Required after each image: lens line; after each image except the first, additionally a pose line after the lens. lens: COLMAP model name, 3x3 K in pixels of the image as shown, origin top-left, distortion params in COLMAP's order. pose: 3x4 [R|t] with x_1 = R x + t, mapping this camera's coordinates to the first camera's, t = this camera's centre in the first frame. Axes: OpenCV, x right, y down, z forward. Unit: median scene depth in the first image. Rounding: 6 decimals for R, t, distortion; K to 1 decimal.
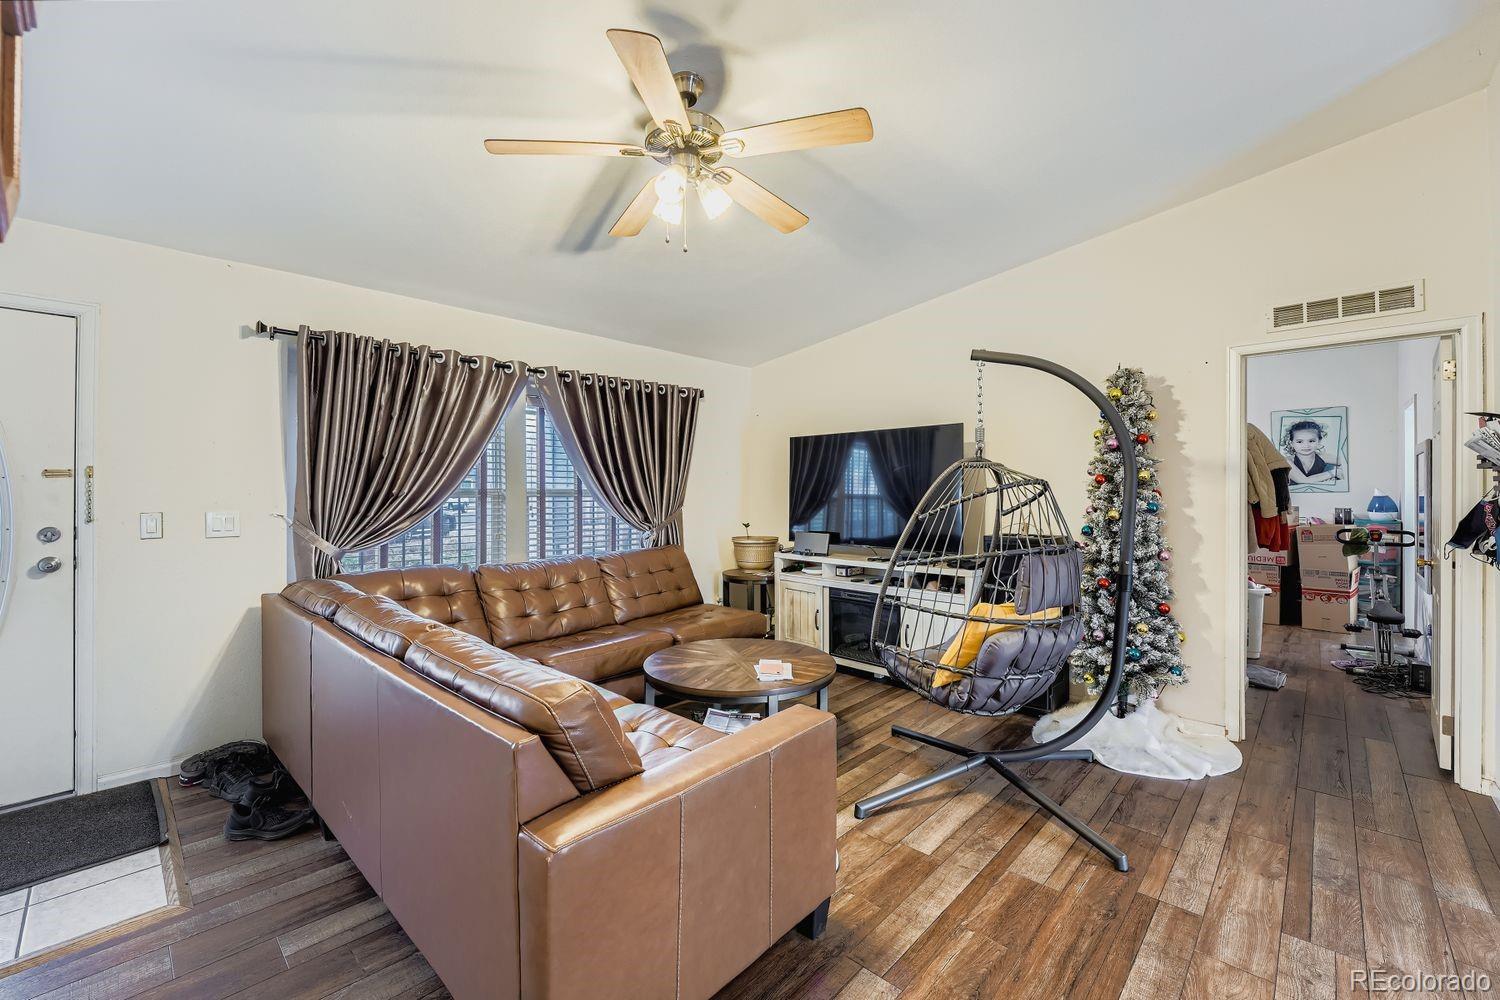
lens RADIAL K [[617.3, 0, 754.5], [0, 617.3, 493.0], [0, 0, 1]] dist [0.000076, 0.000003]
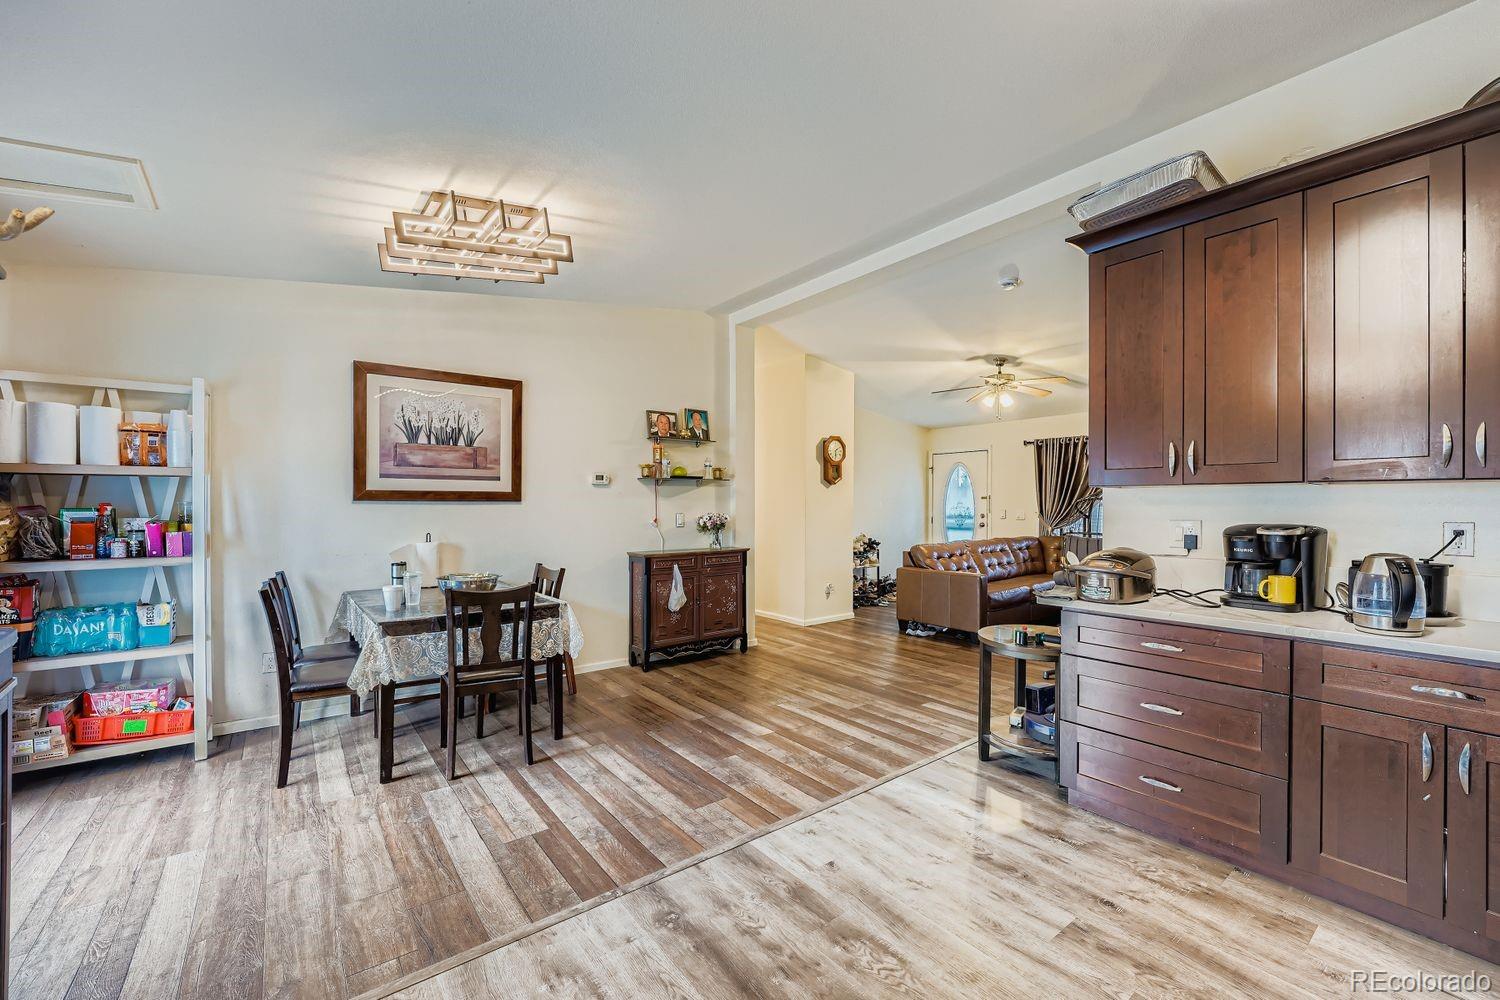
lens RADIAL K [[599.2, 0, 749.4], [0, 599.2, 509.4], [0, 0, 1]] dist [0.000074, -0.000006]
pose [[-0.150565, 0.008111, -0.988567, 2.161936], [-0.003136, 0.999957, 0.008682, 0.006800], [0.988595, 0.004408, -0.150533, 0.206055]]
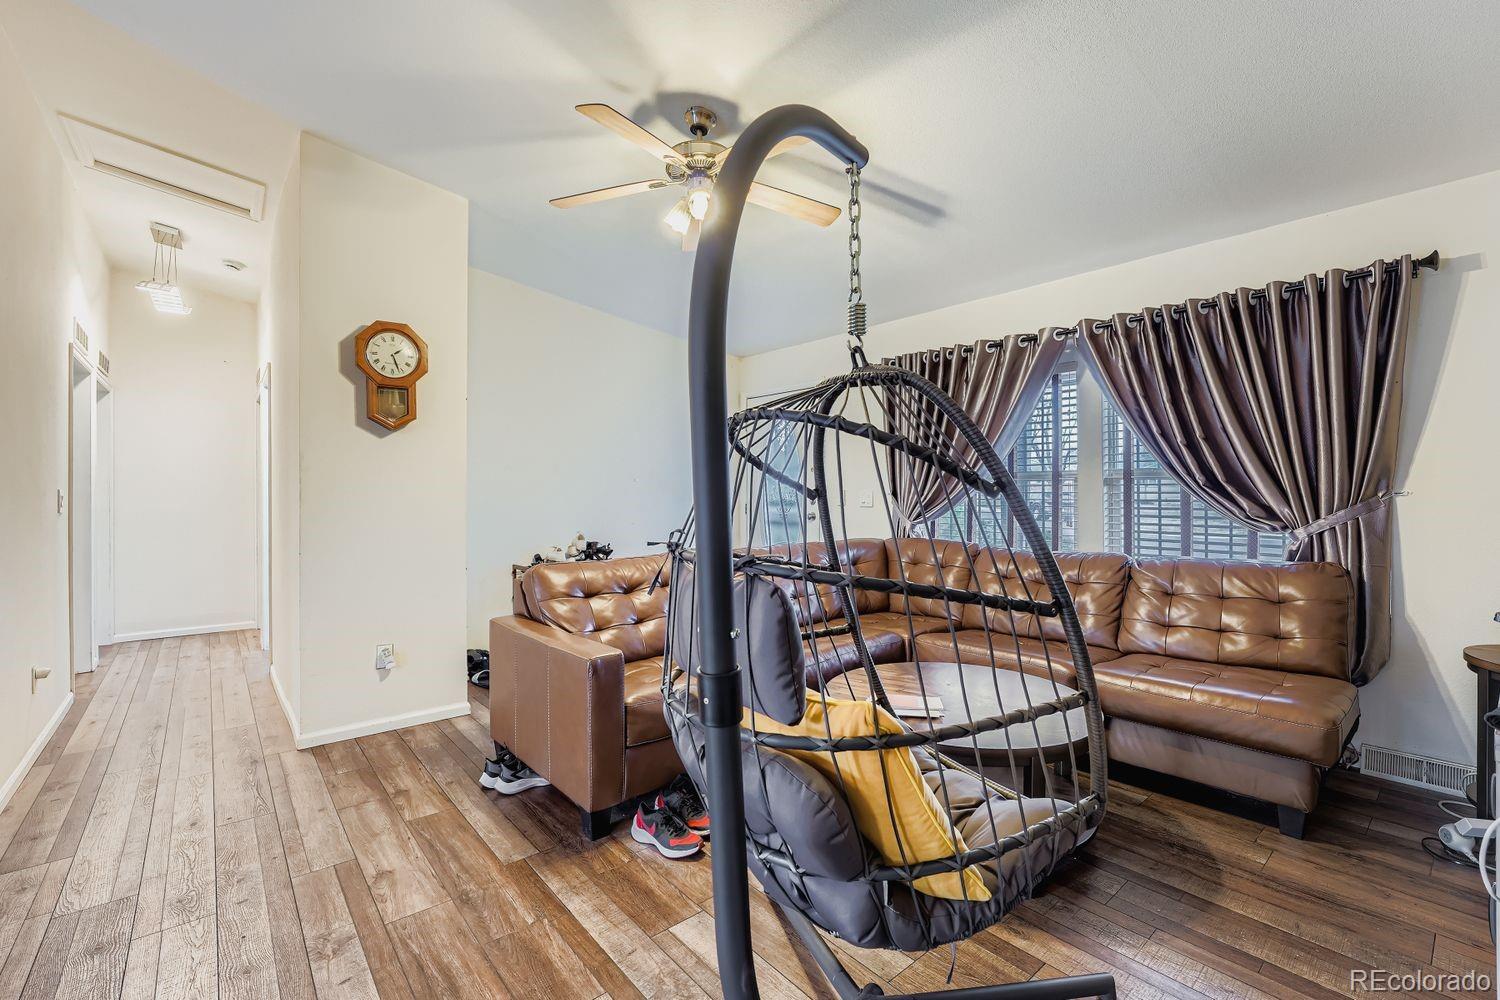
lens RADIAL K [[643.7, 0, 750.0], [0, 643.7, 500.0], [0, 0, 1]] dist [-0.013329, -0.000094]
pose [[-0.111275, 0.012138, -0.993716, 0.840556], [-0.003701, 0.999913, 0.012628, 0.037287], [0.993783, 0.005083, -0.111220, 0.948925]]
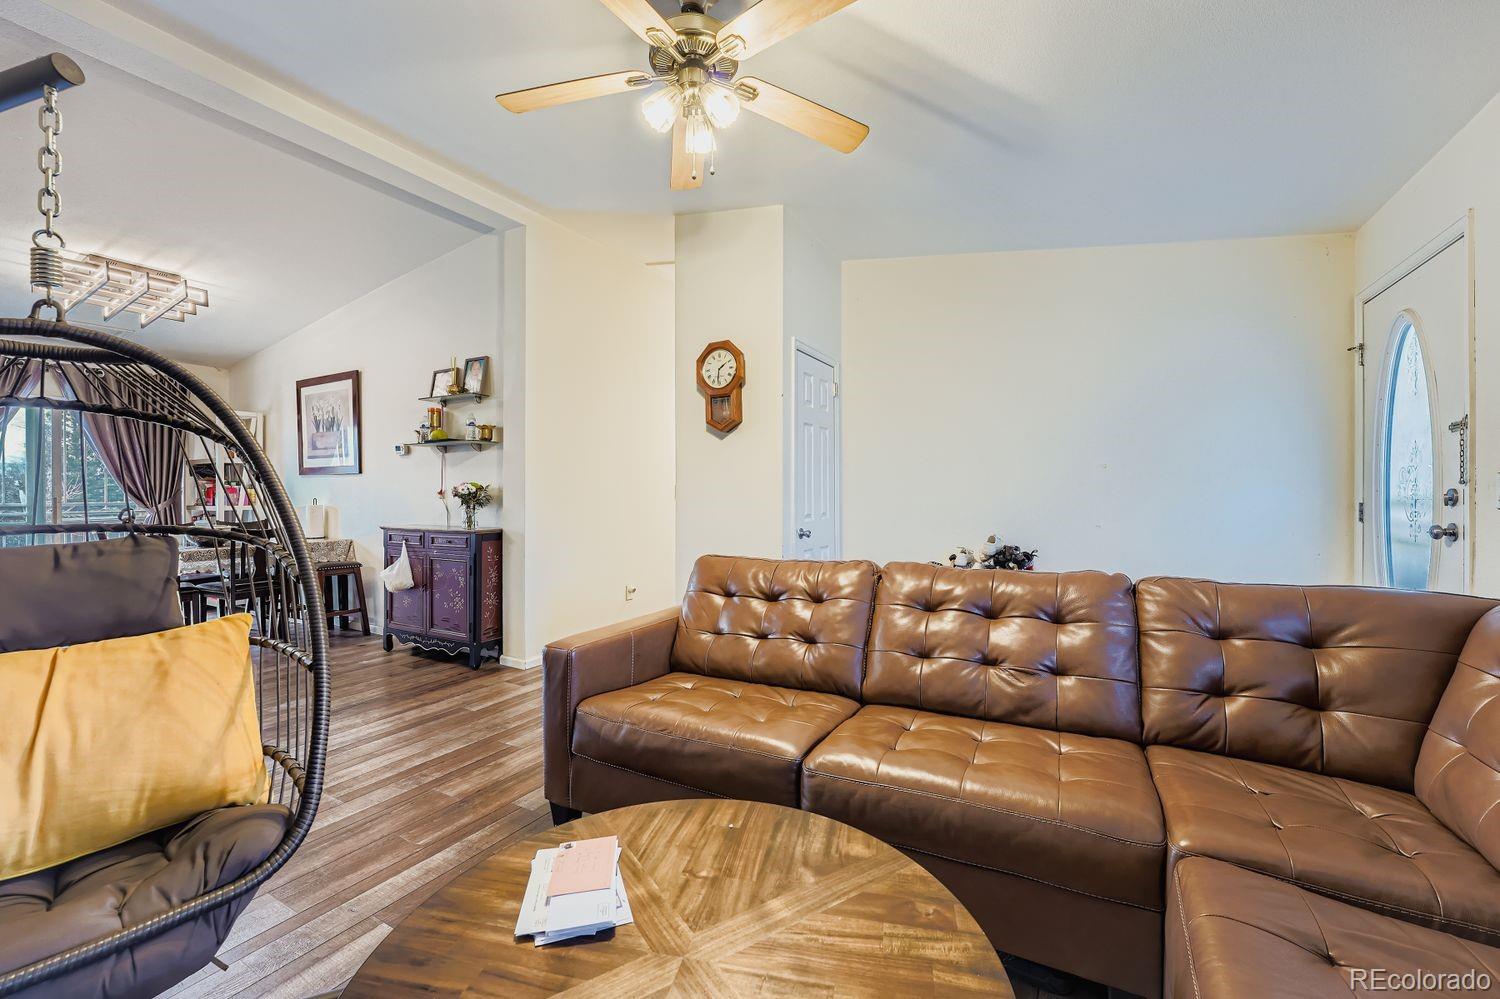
lens RADIAL K [[617.3, 0, 754.5], [0, 617.3, 492.5], [0, 0, 1]] dist [0.000076, 0.000003]
pose [[-0.969792, 0.005722, -0.243865, 0.018431], [0.003602, 0.999952, 0.009138, 0.044941], [0.243905, 0.007984, -0.969766, 1.472962]]
